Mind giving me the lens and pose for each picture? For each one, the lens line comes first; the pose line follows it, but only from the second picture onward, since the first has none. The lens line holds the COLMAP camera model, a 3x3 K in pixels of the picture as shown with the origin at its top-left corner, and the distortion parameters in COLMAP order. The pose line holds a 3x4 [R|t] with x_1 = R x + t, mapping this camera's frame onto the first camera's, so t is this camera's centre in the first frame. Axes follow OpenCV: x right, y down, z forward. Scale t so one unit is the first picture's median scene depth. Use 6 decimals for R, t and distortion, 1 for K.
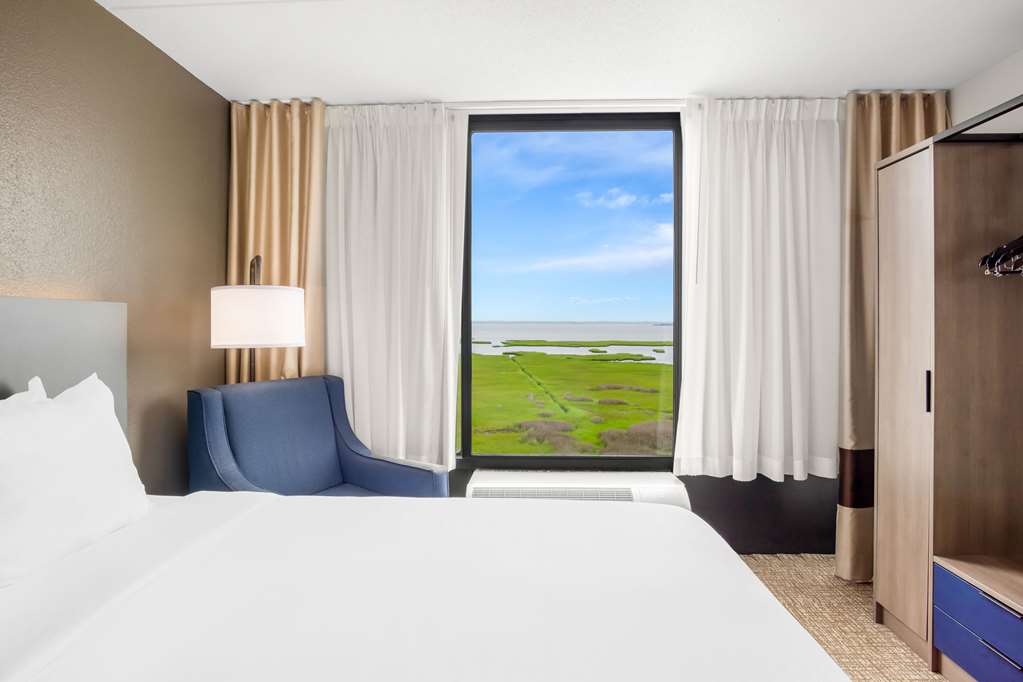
lens RADIAL K [[515.1, 0, 513.1], [0, 515.1, 320.7], [0, 0, 1]] dist [-0.045065, 0.000147]
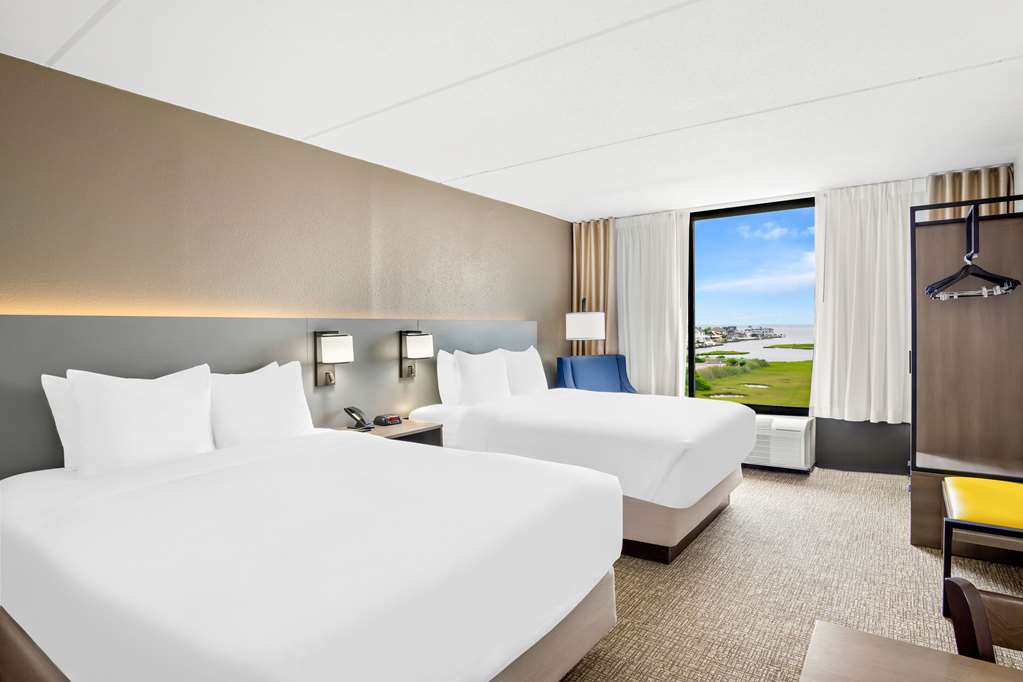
lens RADIAL K [[547.4, 0, 511.5], [0, 547.4, 341.0], [0, 0, 1]] dist [-0.004252, -0.000542]
pose [[0.820473, 0.006822, -0.571645, 0.547643], [0.006806, 0.999741, 0.021699, 0.006477], [0.571645, -0.021694, 0.820214, -1.044963]]
